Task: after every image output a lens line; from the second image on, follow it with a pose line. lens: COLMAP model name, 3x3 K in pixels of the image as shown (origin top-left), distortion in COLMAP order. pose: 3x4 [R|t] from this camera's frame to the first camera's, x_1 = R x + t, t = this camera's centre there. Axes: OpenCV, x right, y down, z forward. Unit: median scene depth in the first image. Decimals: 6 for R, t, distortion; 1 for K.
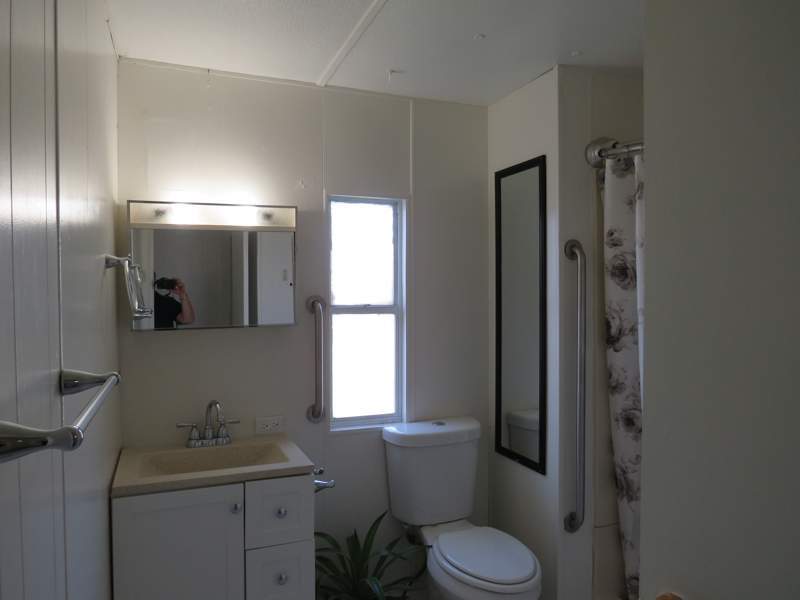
lens RADIAL K [[562.8, 0, 400.0], [0, 562.8, 300.0], [0, 0, 1]] dist [-0.024164, 0.000066]
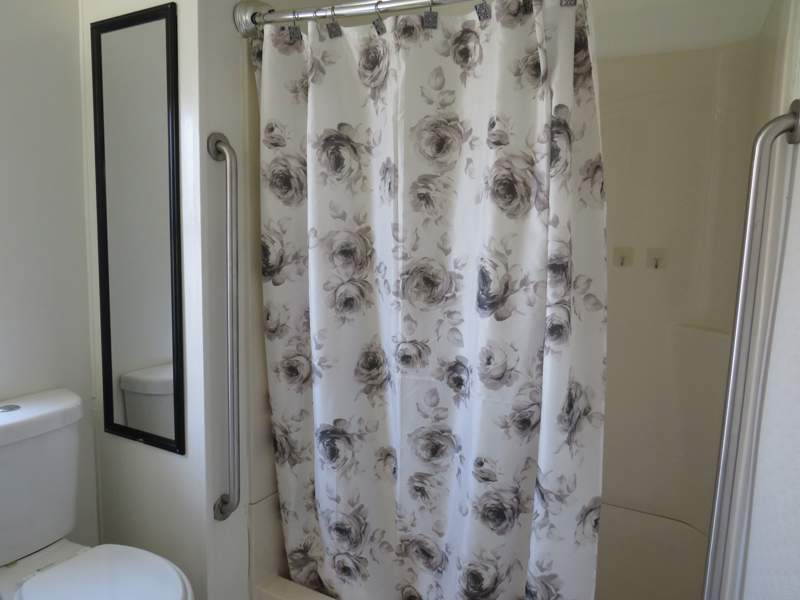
lens RADIAL K [[562.8, 0, 400.0], [0, 562.8, 300.0], [0, 0, 1]] dist [-0.024164, 0.000066]
pose [[0.768596, -0.052503, 0.637576, 0.017481], [-0.018696, 0.994357, 0.104421, 0.027457], [-0.639461, -0.092178, 0.763278, 0.286515]]
